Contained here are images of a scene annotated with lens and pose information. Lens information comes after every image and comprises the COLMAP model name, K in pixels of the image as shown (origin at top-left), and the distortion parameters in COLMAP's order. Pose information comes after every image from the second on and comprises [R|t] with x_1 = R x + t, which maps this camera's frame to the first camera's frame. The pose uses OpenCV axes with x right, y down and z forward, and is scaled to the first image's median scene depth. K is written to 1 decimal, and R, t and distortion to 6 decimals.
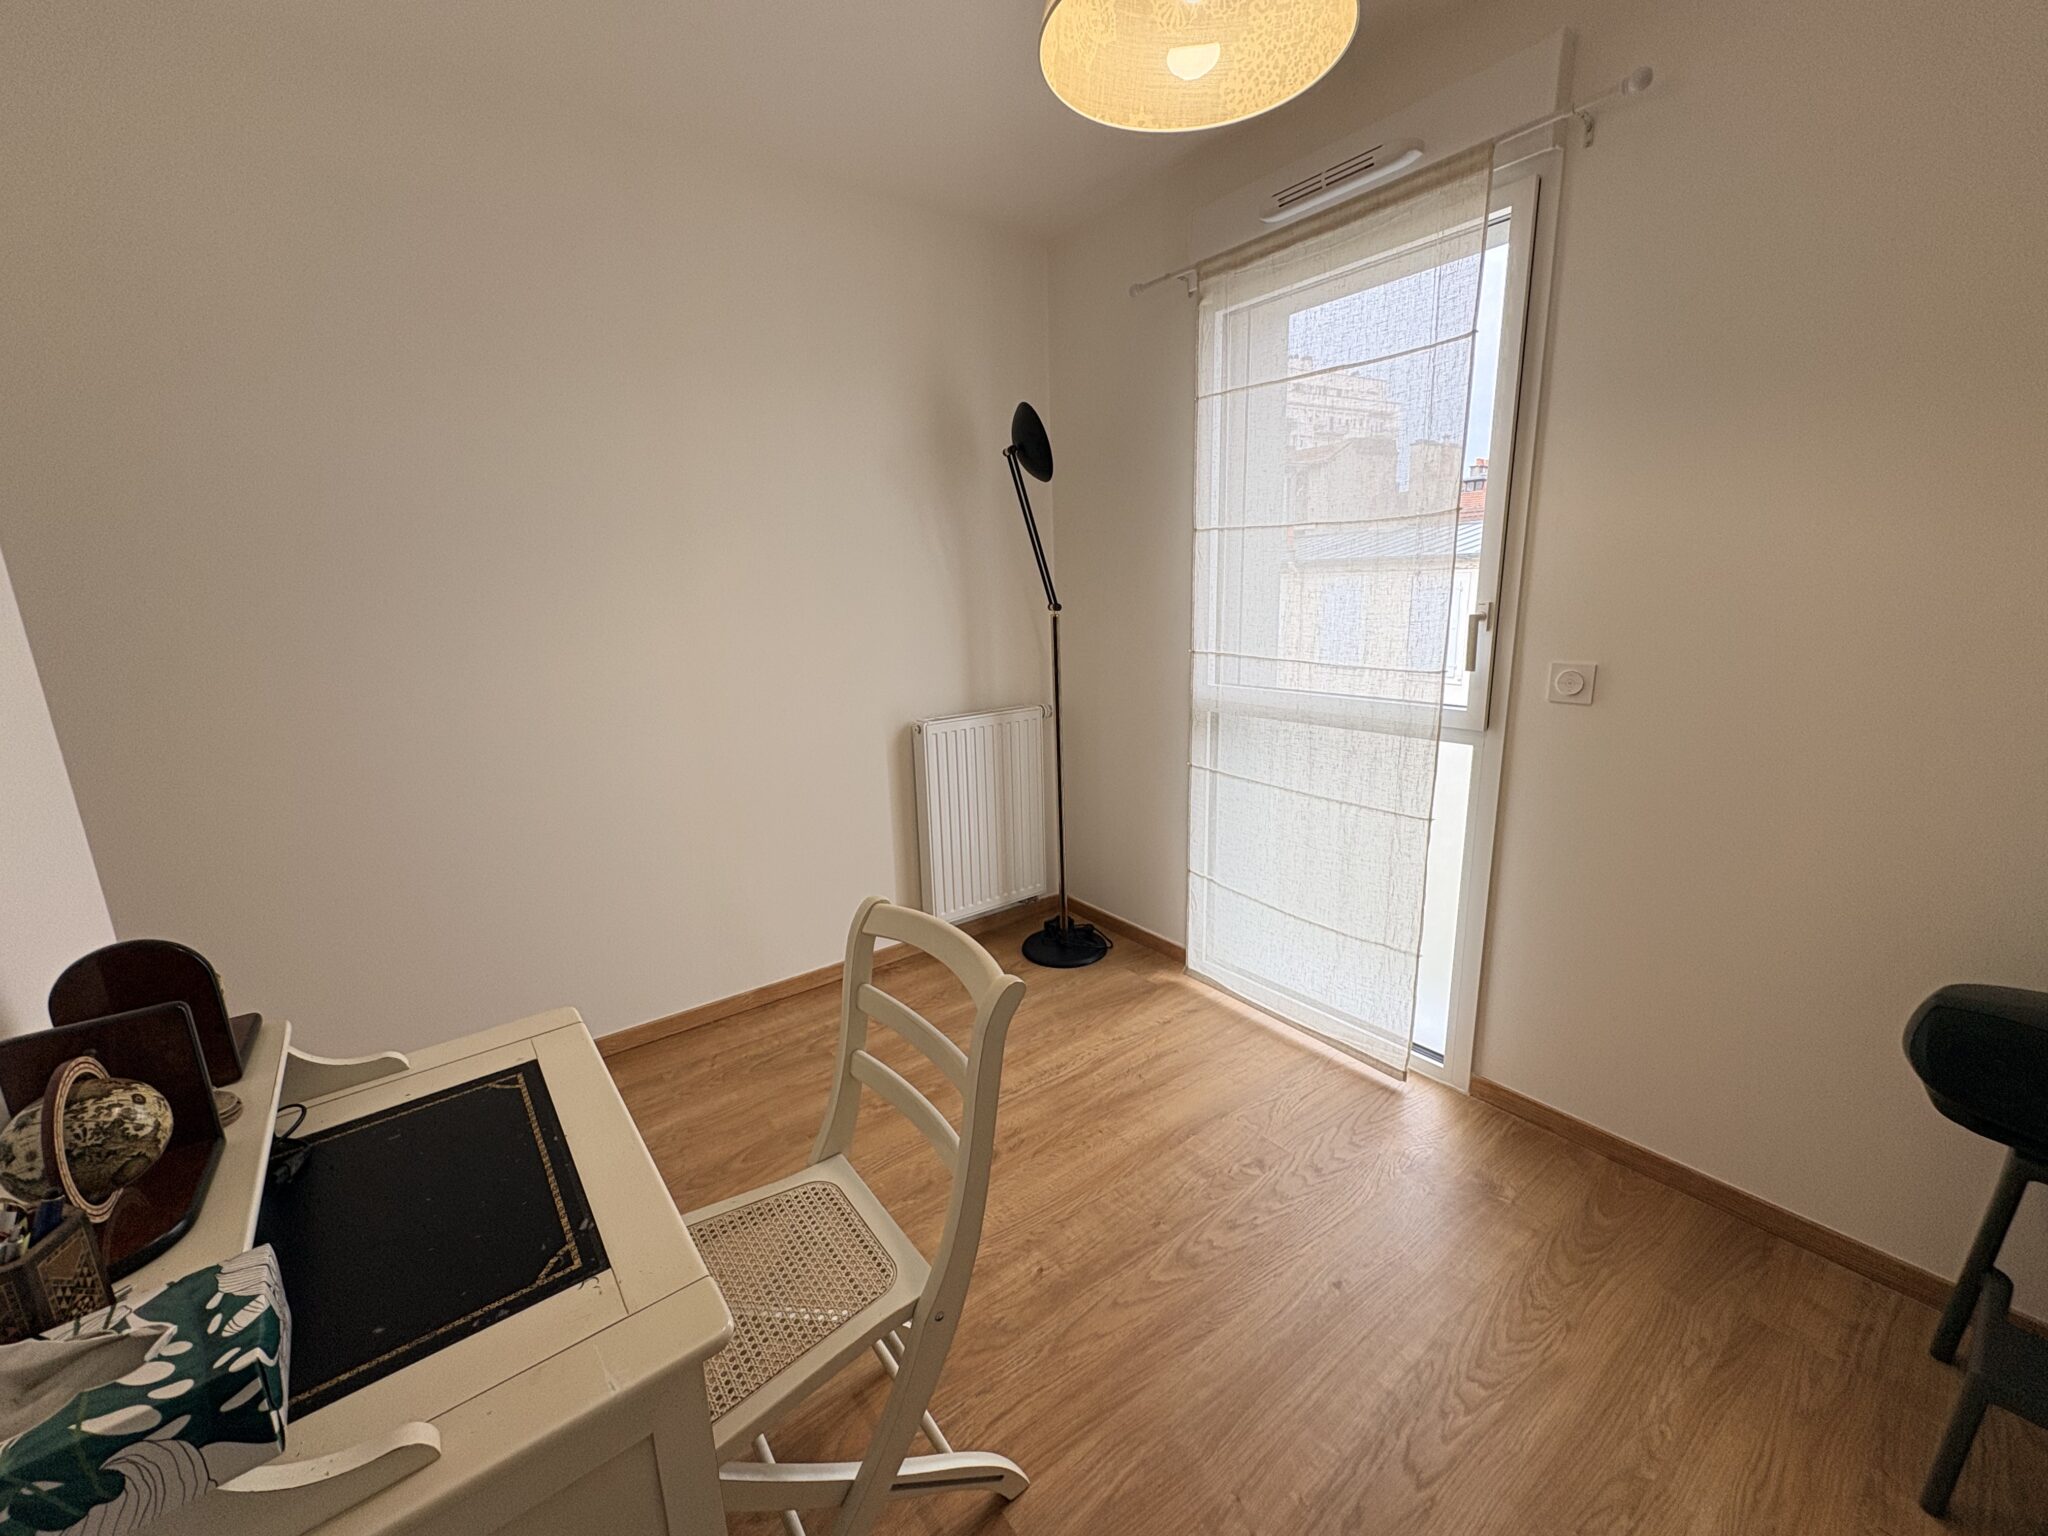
lens RADIAL K [[819.9, 0, 1024.0], [0, 819.9, 768.0], [0, 0, 1]] dist [0.000902, -0.000390]
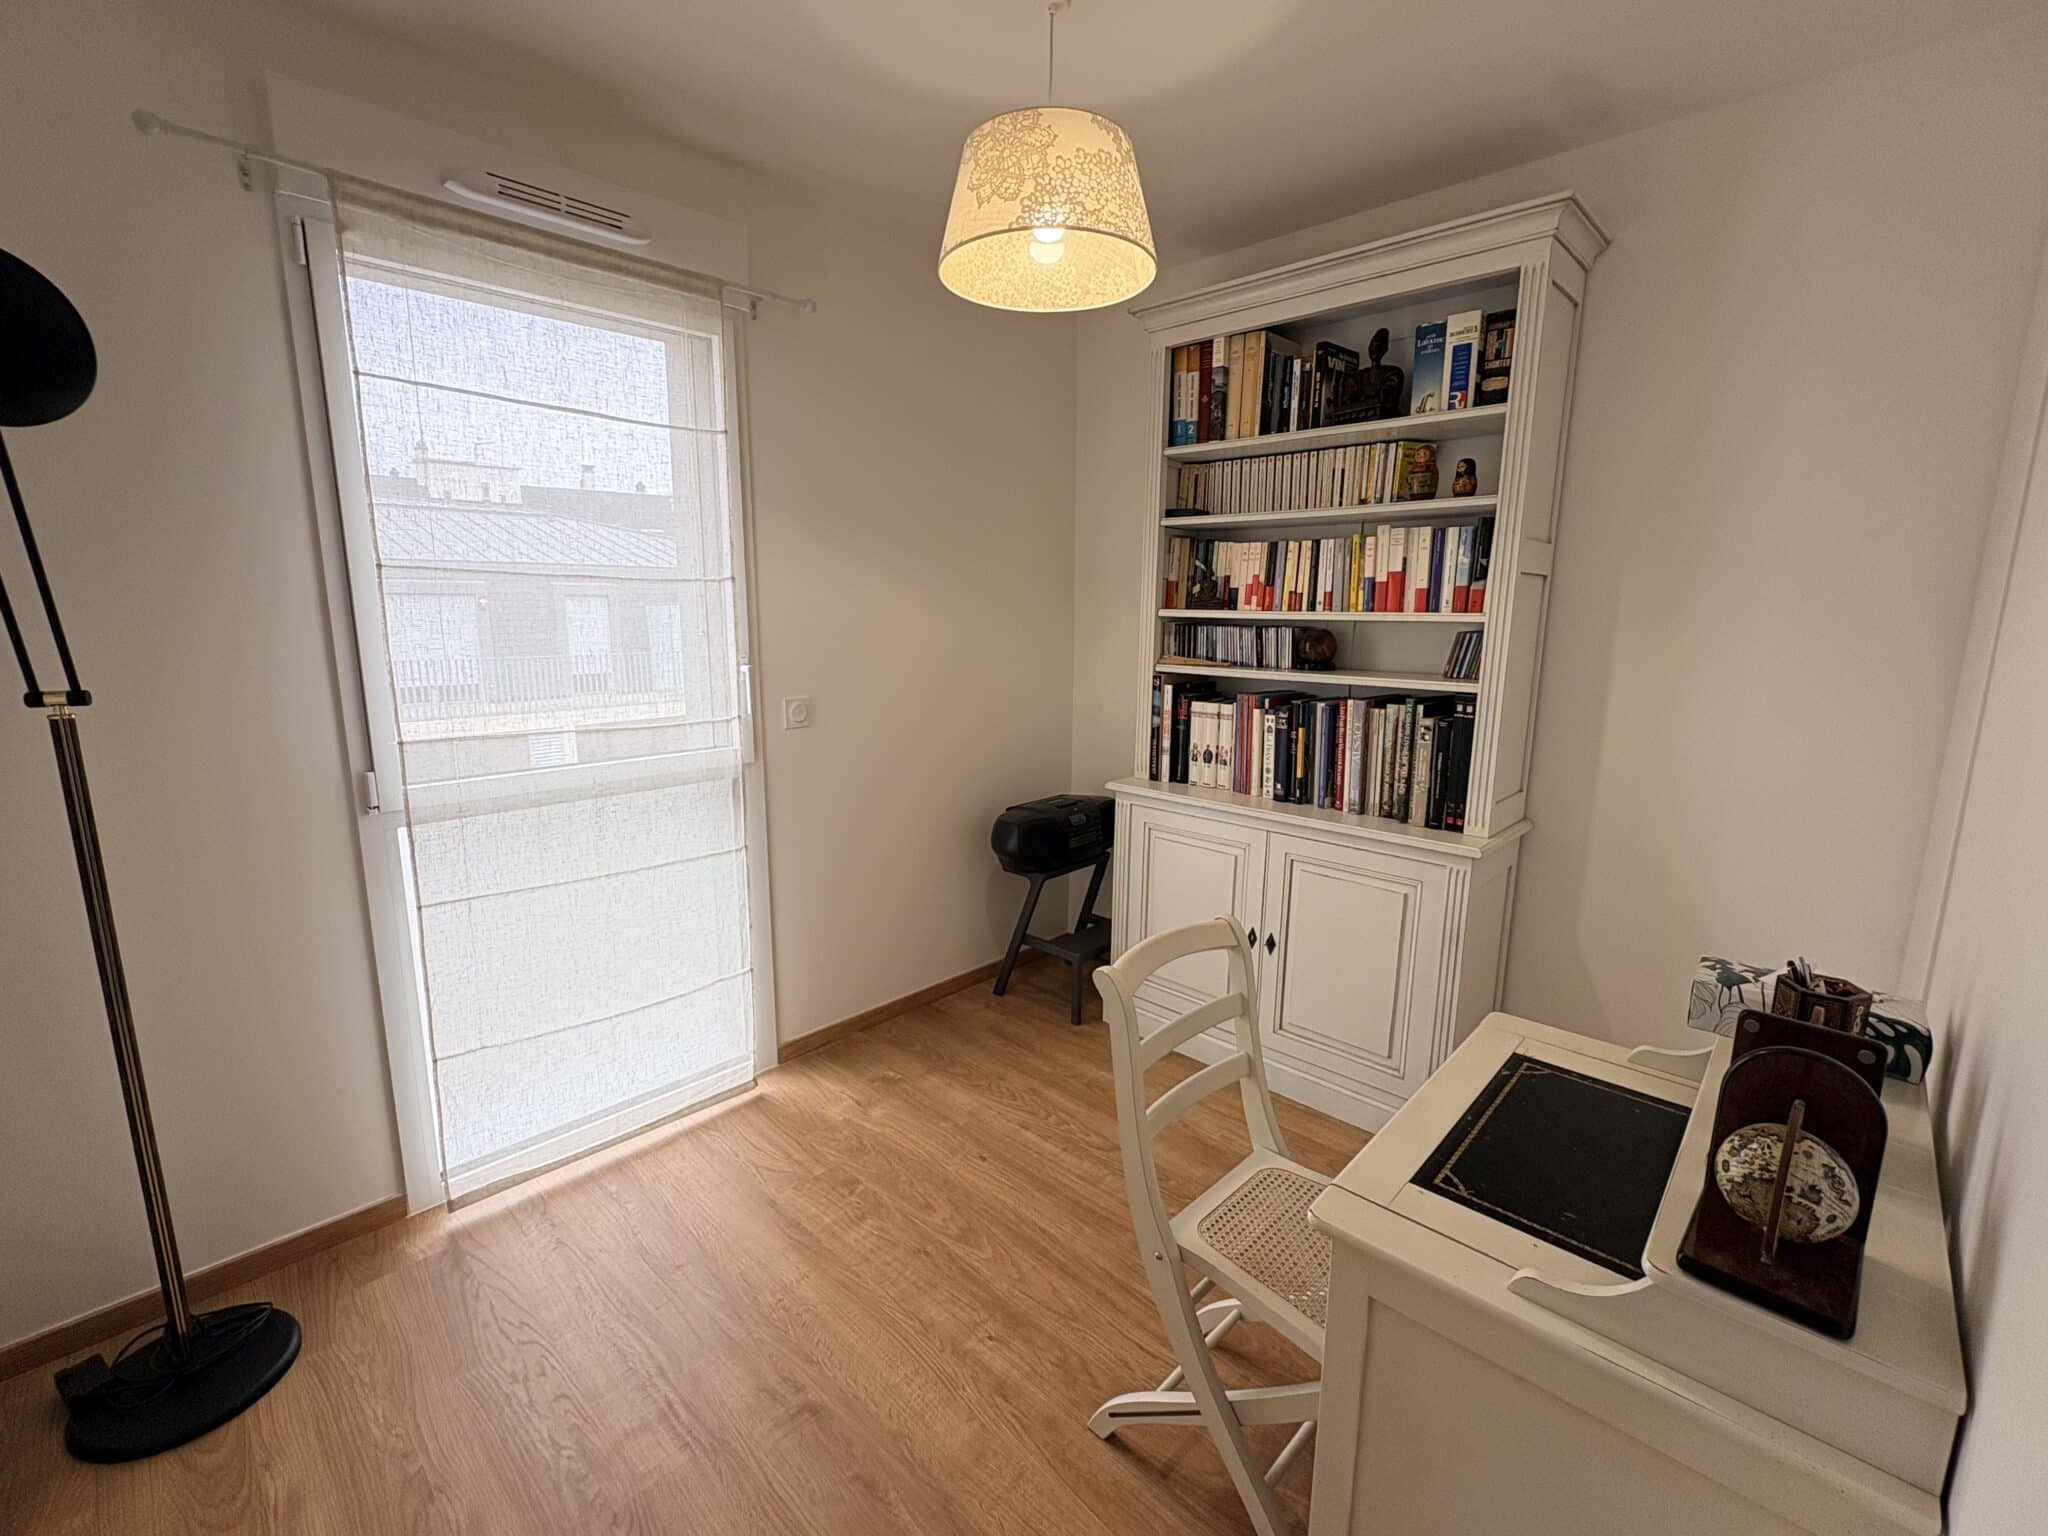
lens RADIAL K [[896.1, 0, 1024.0], [0, 896.1, 768.0], [0, 0, 1]] dist [0.000584, -0.000089]
pose [[-0.160126, -0.153761, 0.975047, -0.818549], [0.215926, 0.958414, 0.186598, -0.204835], [-0.963190, 0.240417, -0.120266, 0.819513]]
